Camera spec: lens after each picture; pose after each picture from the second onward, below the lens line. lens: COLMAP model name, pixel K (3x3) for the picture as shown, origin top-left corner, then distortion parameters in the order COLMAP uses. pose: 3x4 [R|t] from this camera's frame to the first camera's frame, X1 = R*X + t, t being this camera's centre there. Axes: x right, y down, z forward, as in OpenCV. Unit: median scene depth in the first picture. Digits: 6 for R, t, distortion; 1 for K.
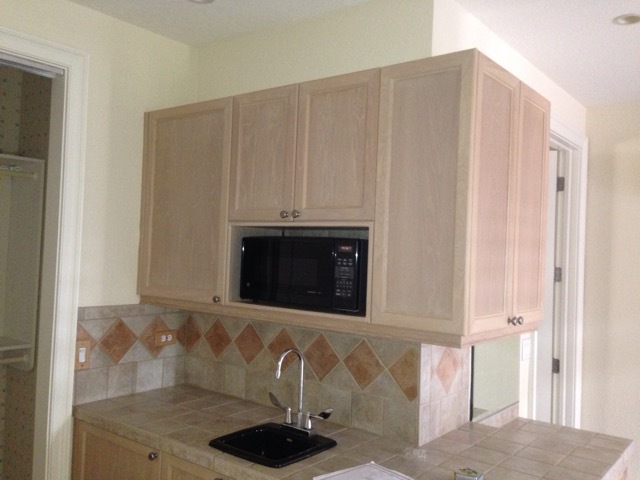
lens RADIAL K [[588.6, 0, 314.8], [0, 588.6, 237.7], [0, 0, 1]] dist [0.148665, -0.215238]
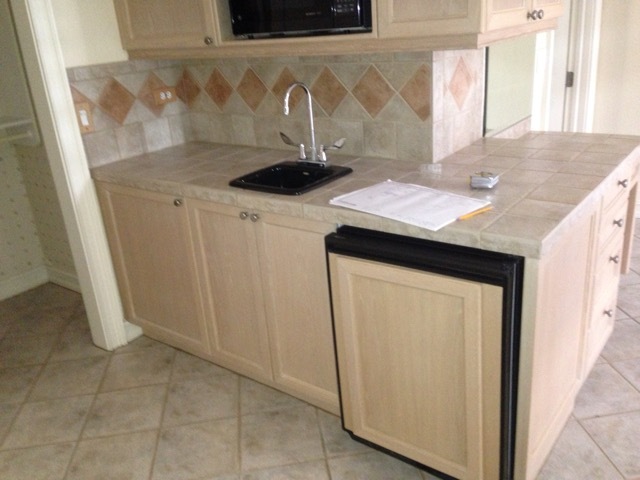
lens RADIAL K [[588.6, 0, 314.8], [0, 588.6, 237.7], [0, 0, 1]] dist [0.148665, -0.215238]
pose [[0.992793, -0.115876, -0.030573, -0.008962], [0.118881, 0.920034, 0.373369, 0.058754], [-0.015136, -0.374313, 0.927179, 0.019980]]
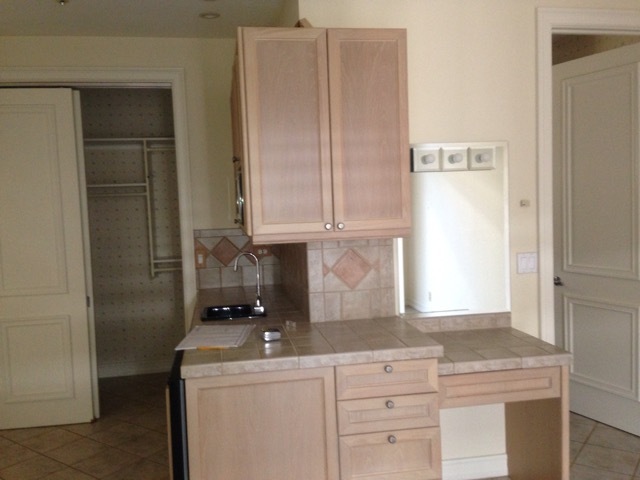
lens RADIAL K [[588.6, 0, 314.8], [0, 588.6, 237.7], [0, 0, 1]] dist [0.148665, -0.215238]
pose [[0.732749, -0.018540, -0.680247, 0.986803], [0.081153, 0.994876, 0.060302, 0.072679], [0.675643, -0.099390, 0.730498, 0.056045]]
